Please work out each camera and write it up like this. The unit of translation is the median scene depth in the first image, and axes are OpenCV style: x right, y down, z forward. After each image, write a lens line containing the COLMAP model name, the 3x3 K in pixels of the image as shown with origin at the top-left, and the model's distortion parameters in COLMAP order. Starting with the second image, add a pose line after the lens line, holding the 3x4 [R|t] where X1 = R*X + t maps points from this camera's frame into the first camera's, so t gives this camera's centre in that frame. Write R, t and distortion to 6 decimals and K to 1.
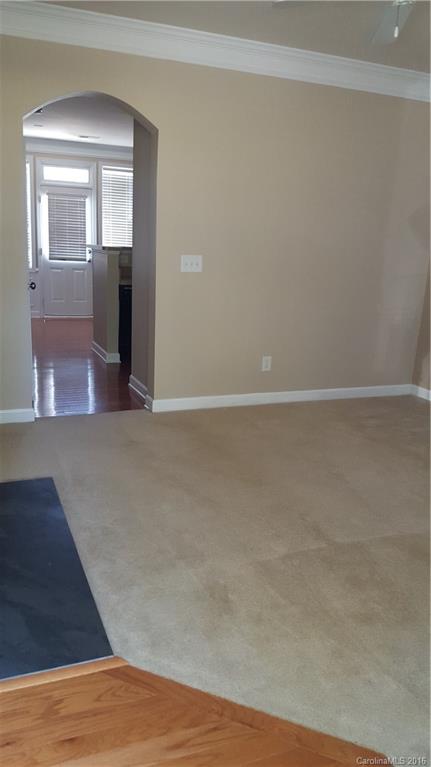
lens RADIAL K [[571.0, 0, 216.3], [0, 571.0, 389.0], [0, 0, 1]] dist [-0.032074, -0.012088]
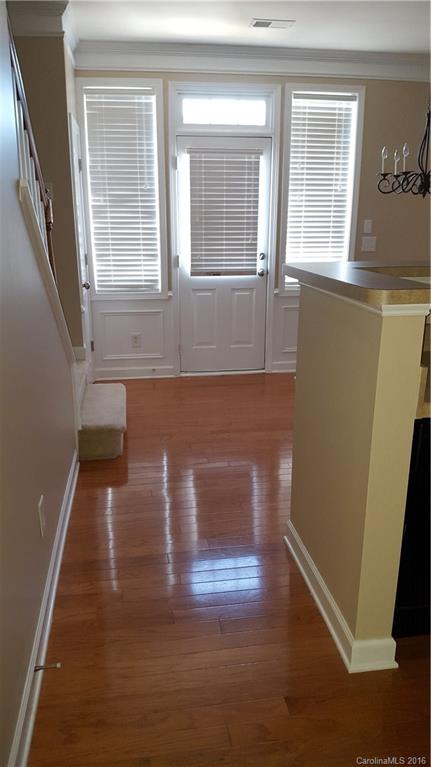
lens RADIAL K [[571.0, 0, 210.5], [0, 571.0, 381.4], [0, 0, 1]] dist [-0.032074, -0.012088]
pose [[0.974992, 0.041319, -0.218366, -0.151786], [-0.017154, 0.993625, 0.111421, -0.187667], [0.221578, -0.104888, 0.969485, 0.461218]]
